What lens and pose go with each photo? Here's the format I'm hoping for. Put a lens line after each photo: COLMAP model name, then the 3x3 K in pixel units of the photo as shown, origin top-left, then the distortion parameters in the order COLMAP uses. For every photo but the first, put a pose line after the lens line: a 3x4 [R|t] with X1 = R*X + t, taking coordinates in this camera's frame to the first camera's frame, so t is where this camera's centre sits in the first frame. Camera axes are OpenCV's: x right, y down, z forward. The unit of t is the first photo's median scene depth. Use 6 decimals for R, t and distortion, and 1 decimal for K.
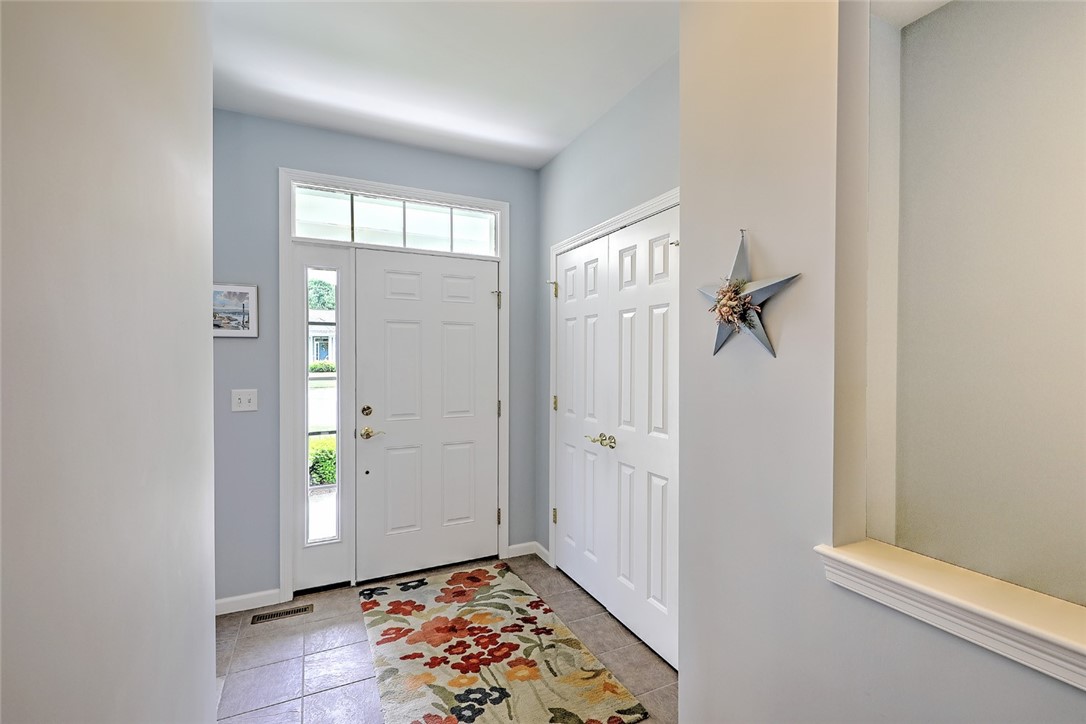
lens RADIAL K [[480.1, 0, 543.0], [0, 480.1, 362.0], [0, 0, 1]] dist [-0.000016, -0.000912]
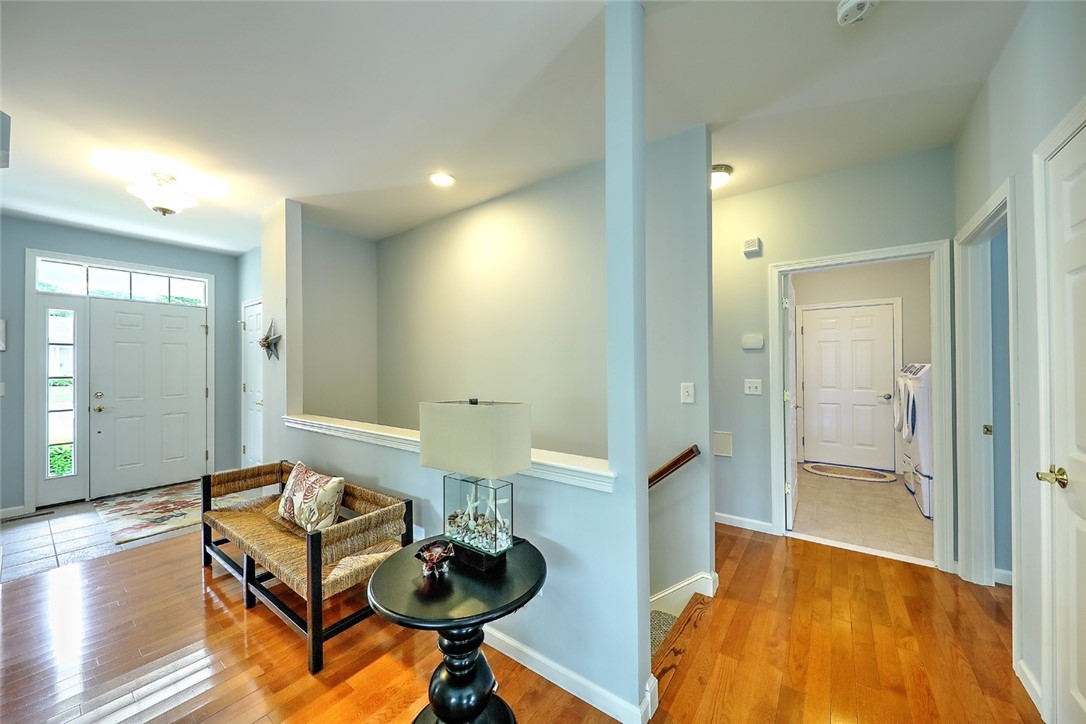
lens RADIAL K [[389.4, 0, 543.0], [0, 389.4, 362.0], [0, 0, 1]] dist [-0.000079, -0.002092]
pose [[0.882934, -0.004440, 0.469476, 0.376177], [0.013917, 0.999763, -0.016718, 0.030832], [-0.469291, 0.021294, 0.882787, -0.951869]]
